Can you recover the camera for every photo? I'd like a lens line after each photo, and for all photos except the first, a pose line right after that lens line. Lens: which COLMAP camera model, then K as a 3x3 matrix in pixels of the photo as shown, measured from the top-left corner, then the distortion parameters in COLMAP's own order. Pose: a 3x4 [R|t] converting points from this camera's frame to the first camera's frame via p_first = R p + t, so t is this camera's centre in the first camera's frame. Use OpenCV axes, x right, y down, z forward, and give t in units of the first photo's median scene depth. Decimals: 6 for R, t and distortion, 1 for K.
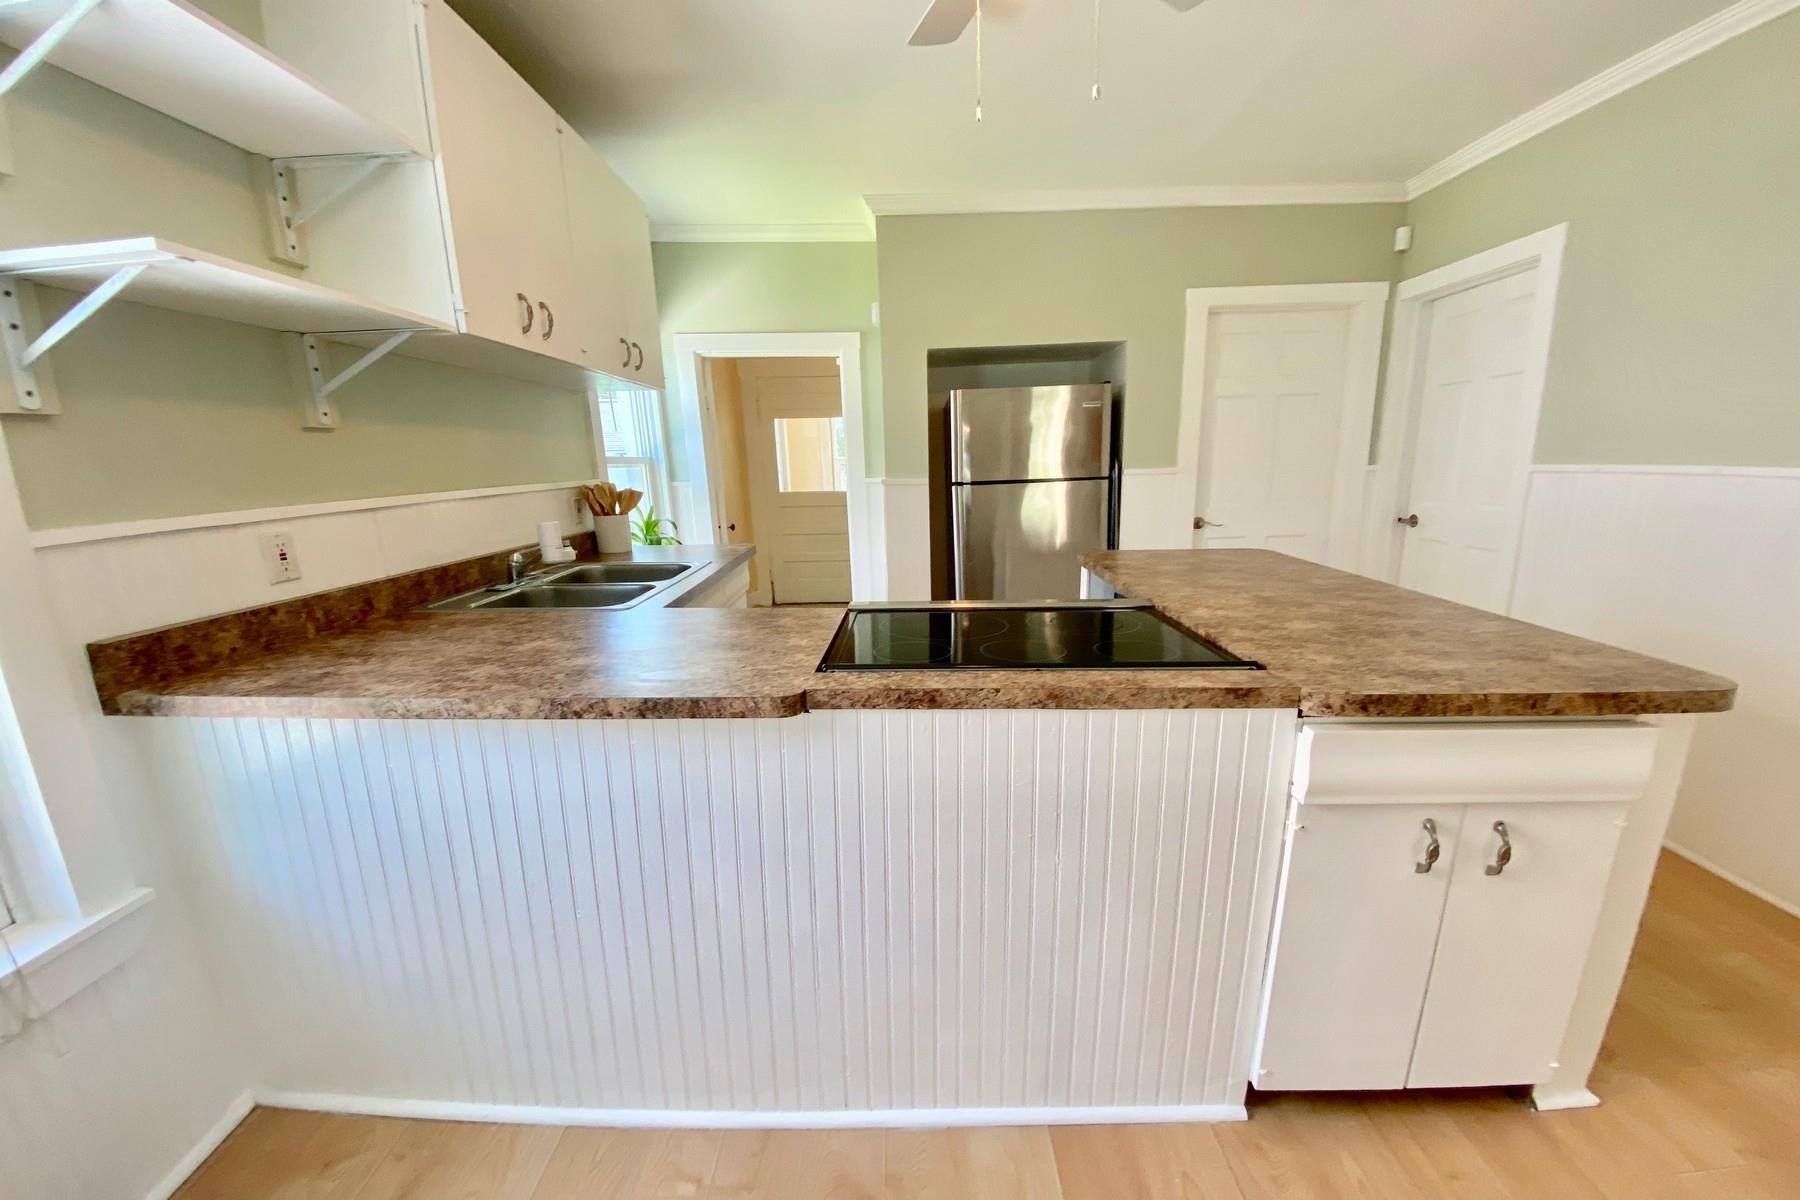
lens RADIAL K [[720.2, 0, 894.0], [0, 720.2, 618.8], [0, 0, 1]] dist [0.007746, -0.001811]
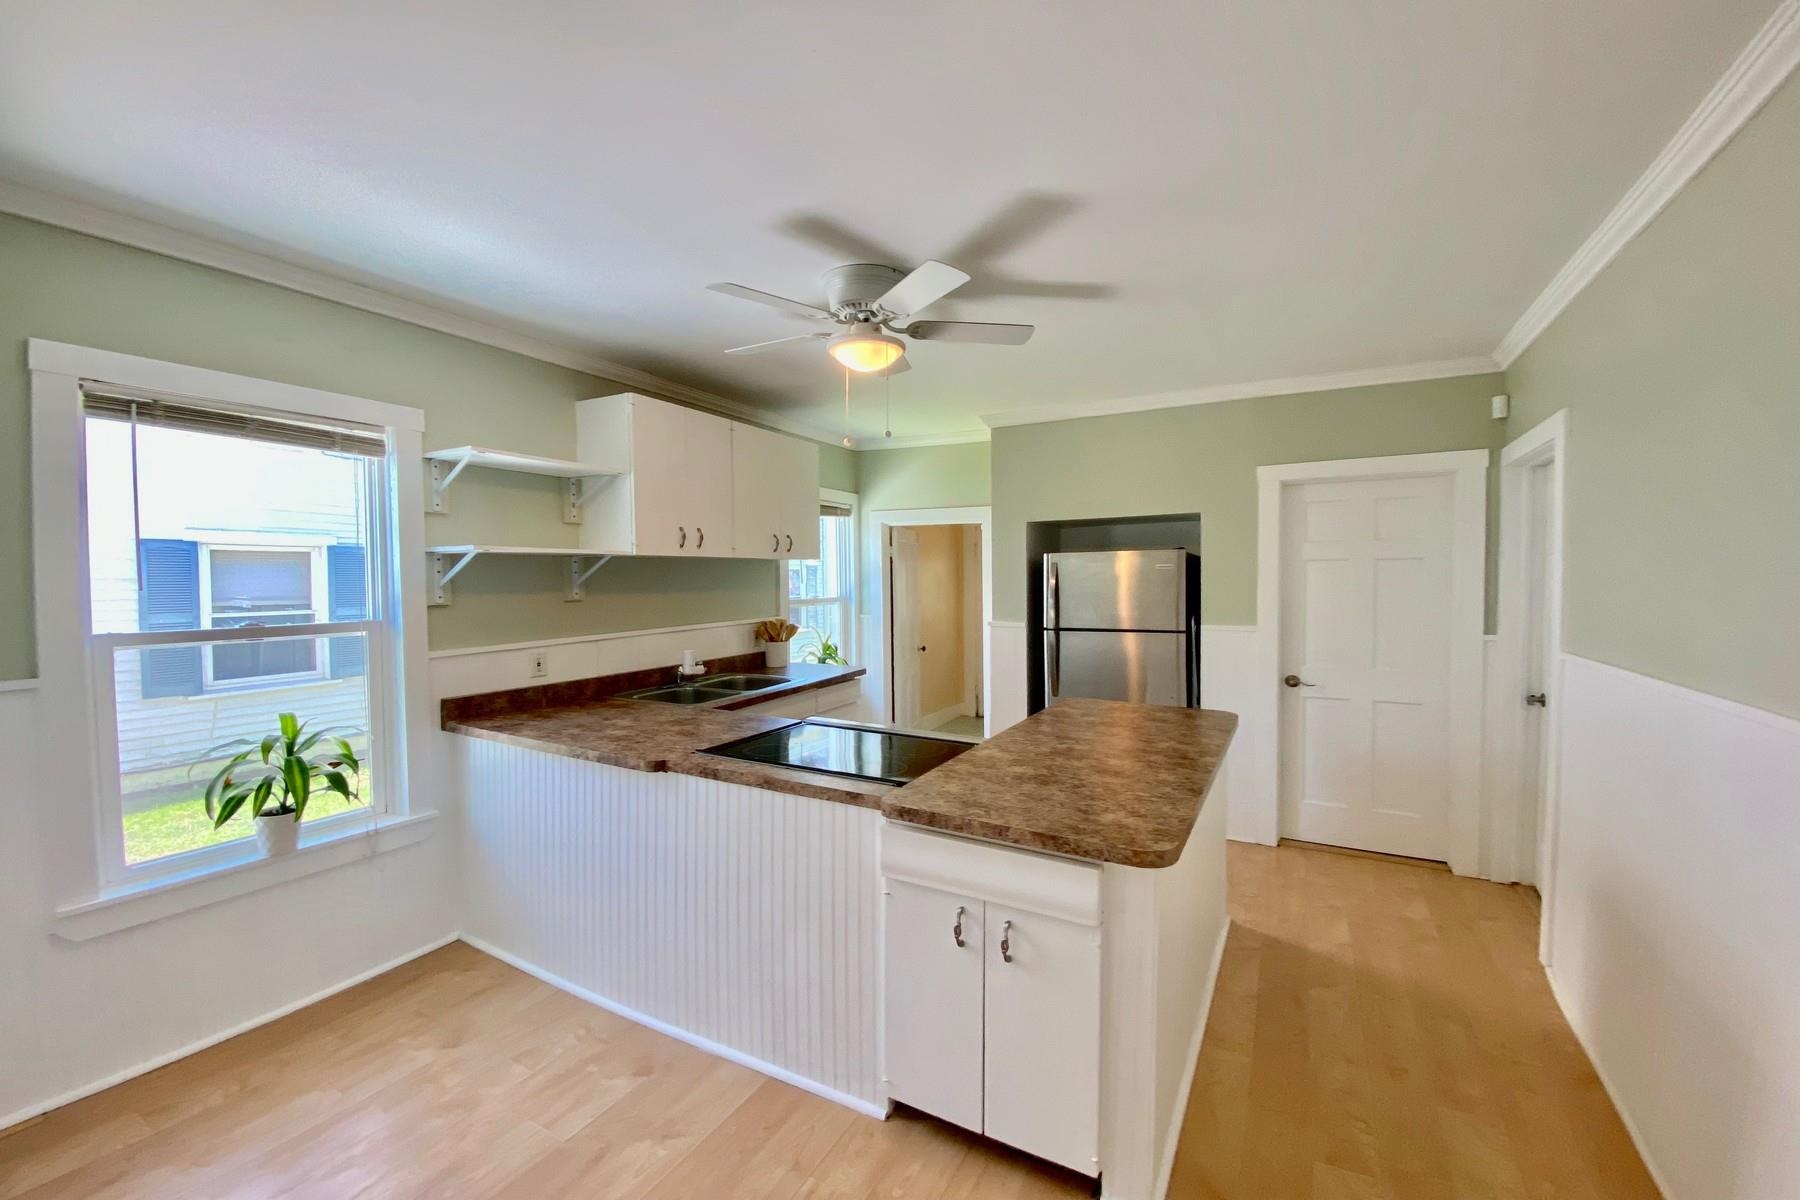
lens RADIAL K [[720.2, 0, 904.8], [0, 720.2, 589.3], [0, 0, 1]] dist [0.007746, -0.001811]
pose [[0.886343, 0.026283, -0.462282, 0.906690], [-0.114070, 0.980011, -0.162990, -0.071412], [0.448758, 0.197197, 0.871625, -0.318621]]
